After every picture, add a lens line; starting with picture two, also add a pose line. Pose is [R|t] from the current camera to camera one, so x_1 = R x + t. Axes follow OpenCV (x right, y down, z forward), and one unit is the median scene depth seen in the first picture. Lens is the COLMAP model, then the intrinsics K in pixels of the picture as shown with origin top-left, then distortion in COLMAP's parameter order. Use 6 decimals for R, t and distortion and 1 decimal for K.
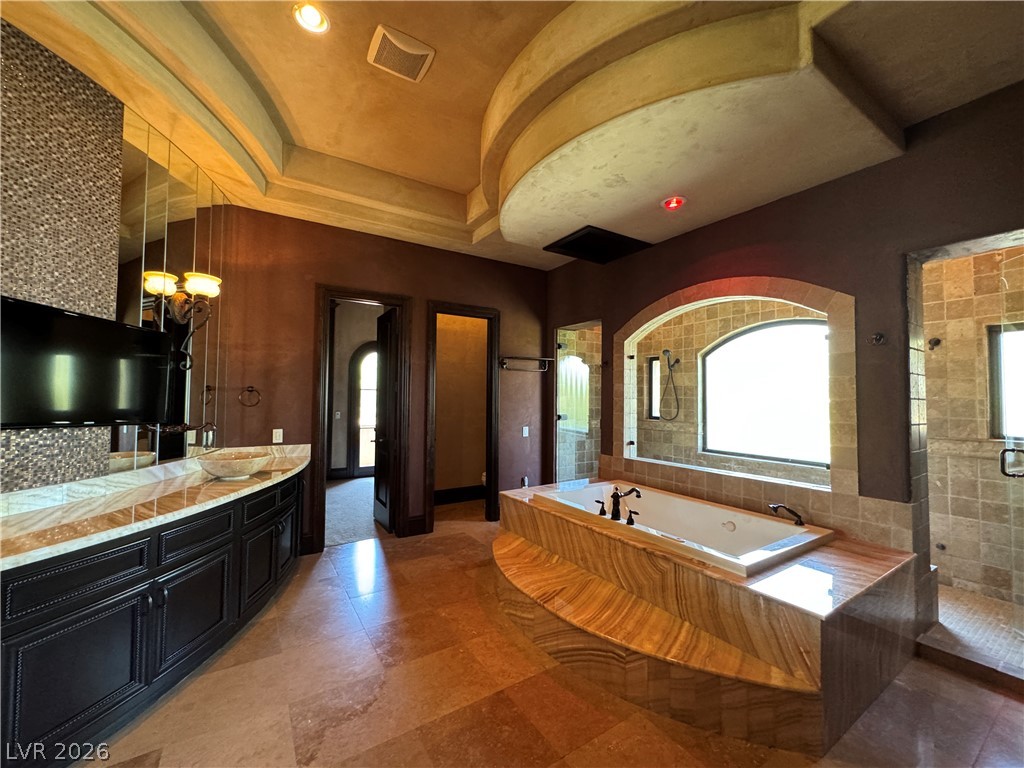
lens RADIAL K [[410.1, 0, 512.0], [0, 410.1, 384.0], [0, 0, 1]] dist [-0.001821, -0.000065]
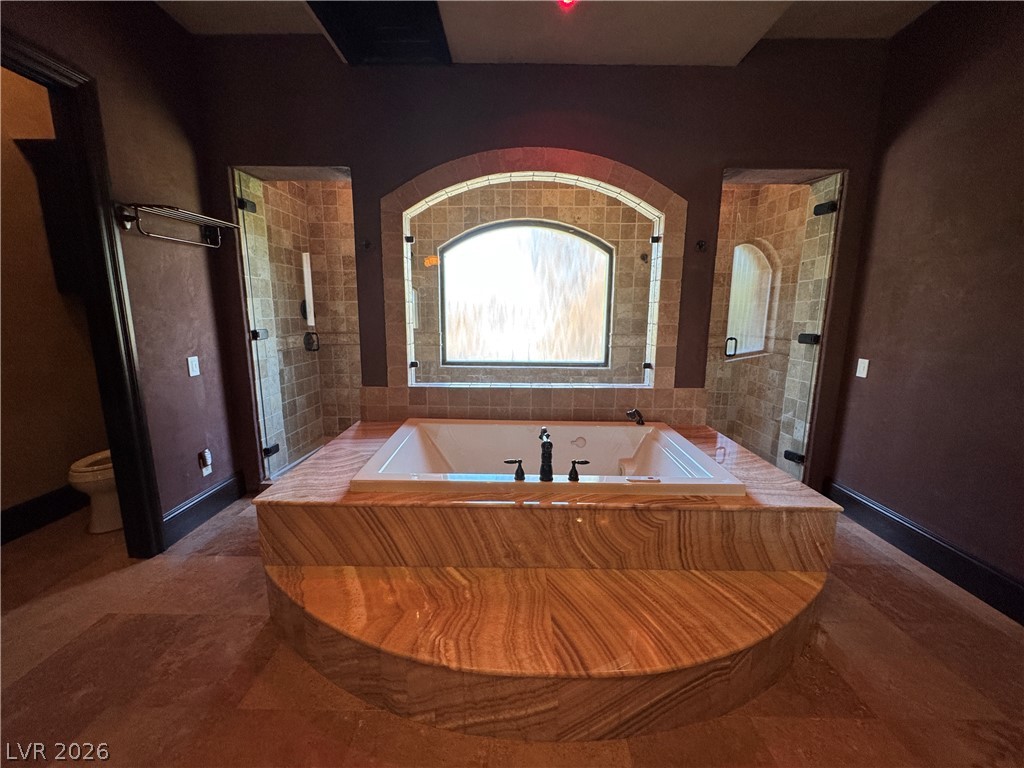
lens RADIAL K [[410.1, 0, 512.0], [0, 410.1, 384.0], [0, 0, 1]] dist [-0.001821, -0.000065]
pose [[0.553053, -0.153309, 0.818919, -0.252479], [-0.028955, 0.978793, 0.202793, 0.032289], [-0.832643, -0.135867, 0.536886, 0.572431]]
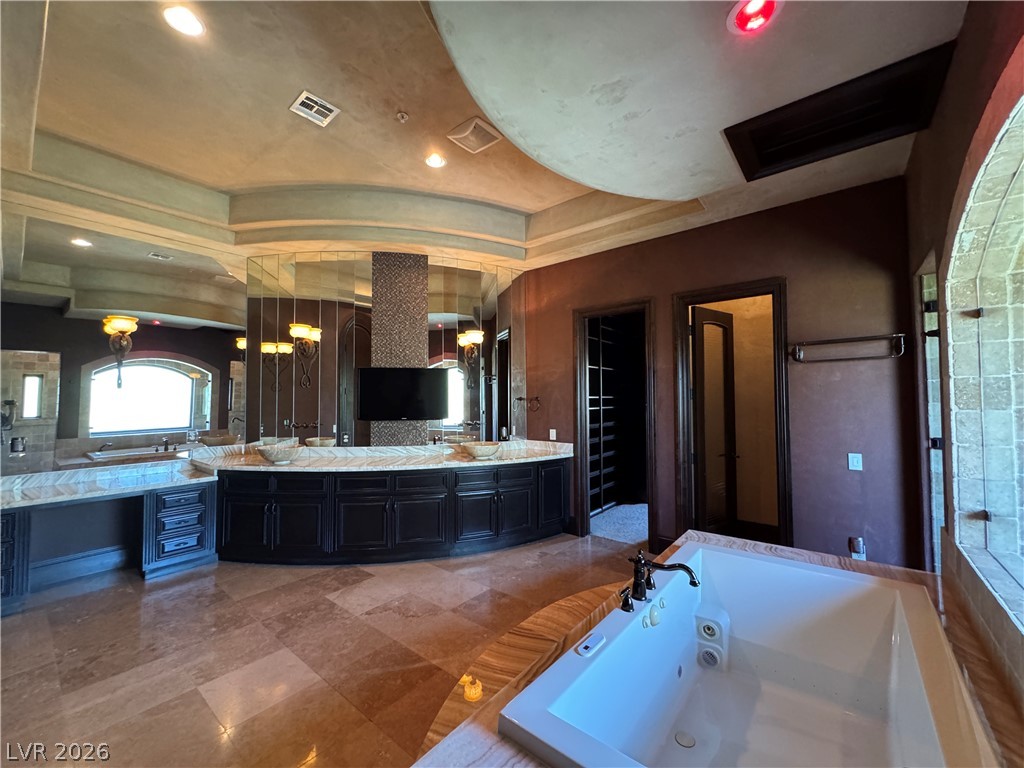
lens RADIAL K [[410.1, 0, 512.0], [0, 410.1, 384.0], [0, 0, 1]] dist [-0.001821, -0.000065]
pose [[0.314773, -0.043468, -0.948171, 0.665547], [0.036690, 0.998761, -0.033607, 0.005965], [0.948457, -0.024210, 0.315978, 0.497270]]
